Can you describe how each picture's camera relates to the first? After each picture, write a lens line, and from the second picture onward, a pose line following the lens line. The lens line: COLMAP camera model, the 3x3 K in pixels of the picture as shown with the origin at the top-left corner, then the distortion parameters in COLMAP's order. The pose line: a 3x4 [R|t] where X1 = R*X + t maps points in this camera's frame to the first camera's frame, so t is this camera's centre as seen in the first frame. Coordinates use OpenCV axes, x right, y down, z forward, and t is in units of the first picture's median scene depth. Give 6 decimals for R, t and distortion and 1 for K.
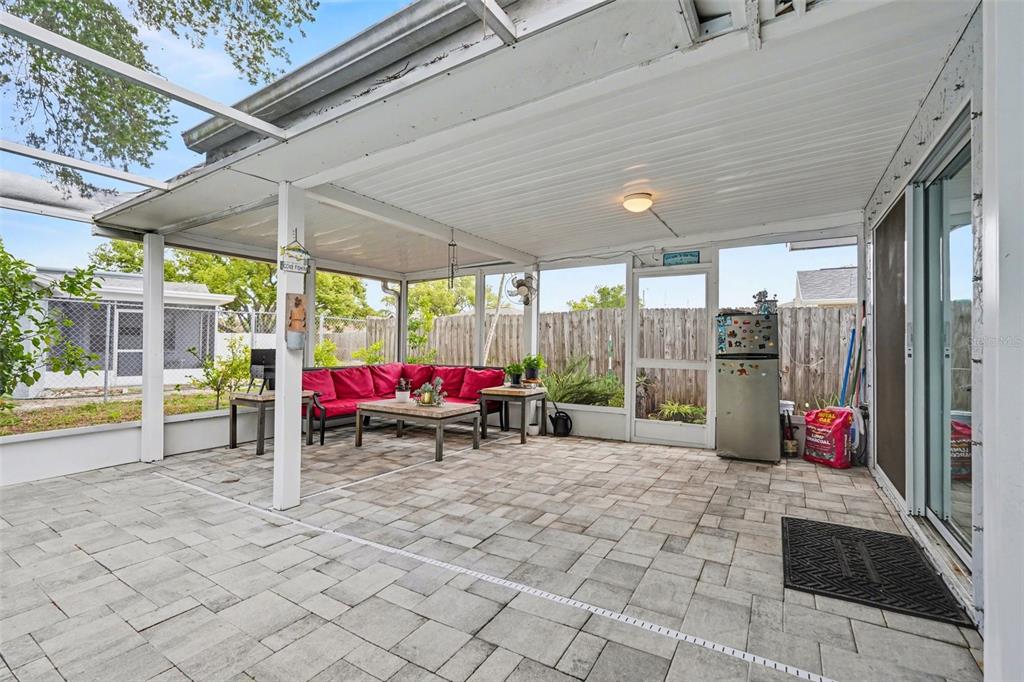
lens RADIAL K [[450.3, 0, 509.6], [0, 450.3, 337.6], [0, 0, 1]] dist [0.000321, 0.001253]
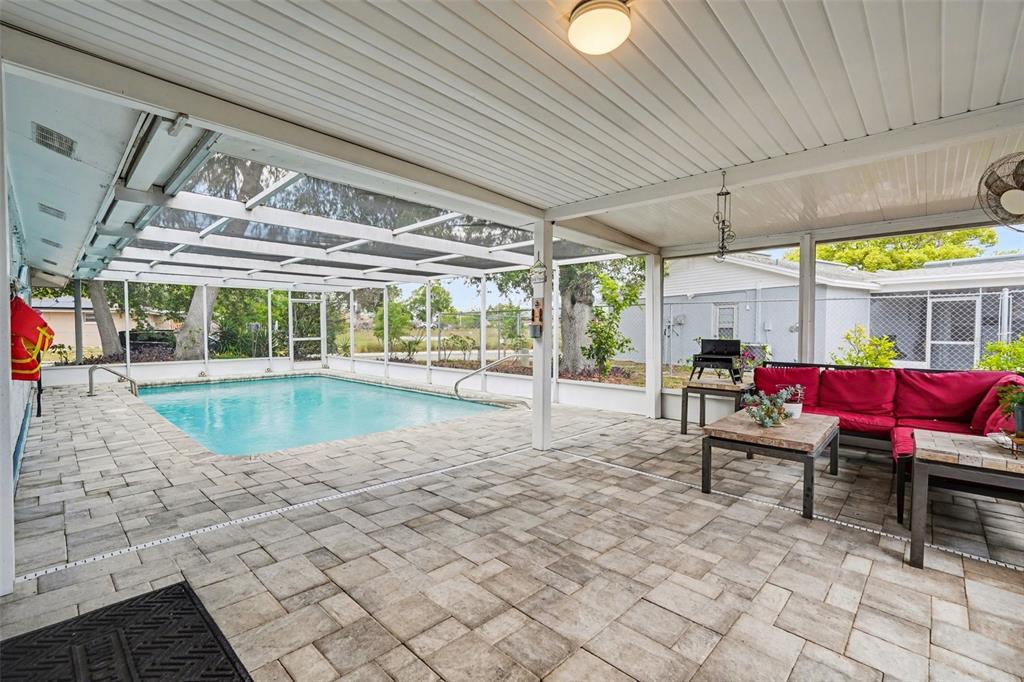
lens RADIAL K [[439.5, 0, 516.4], [0, 439.5, 344.1], [0, 0, 1]] dist [-0.001197, 0.000634]
pose [[-0.195436, 0.023514, -0.980435, 0.897708], [0.011084, 0.999702, 0.021766, 0.010746], [0.980654, -0.006613, -0.195638, 1.218559]]
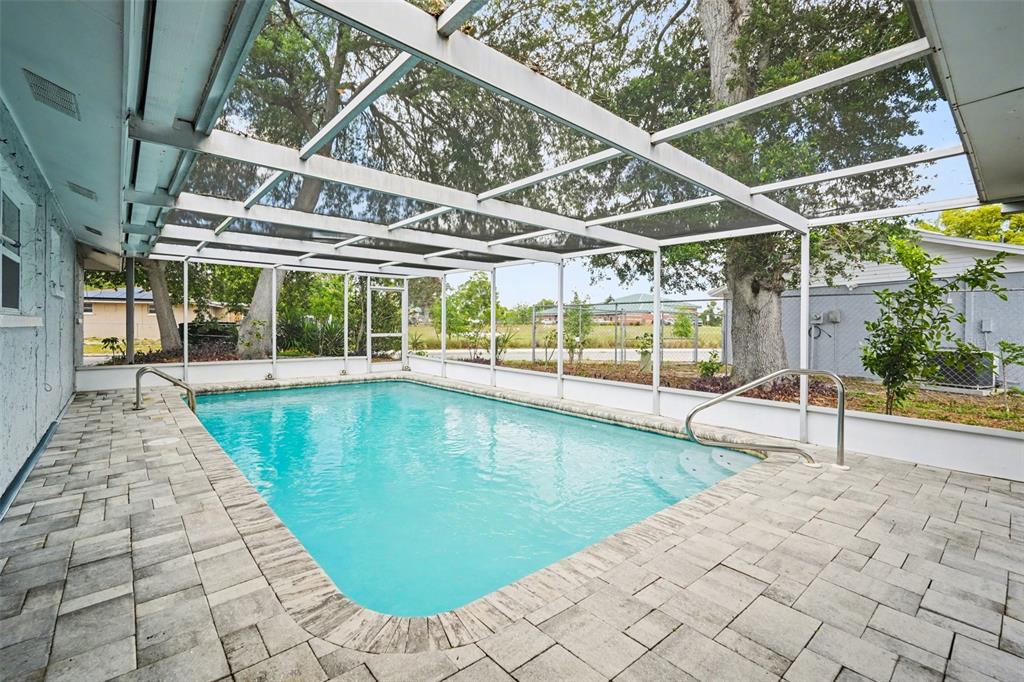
lens RADIAL K [[450.3, 0, 509.6], [0, 450.3, 337.6], [0, 0, 1]] dist [0.000321, 0.001253]
pose [[-0.298427, 0.010463, -0.954375, 0.298585], [-0.002211, 0.999930, 0.011654, 0.007868], [0.954430, 0.005588, -0.298383, 0.455774]]
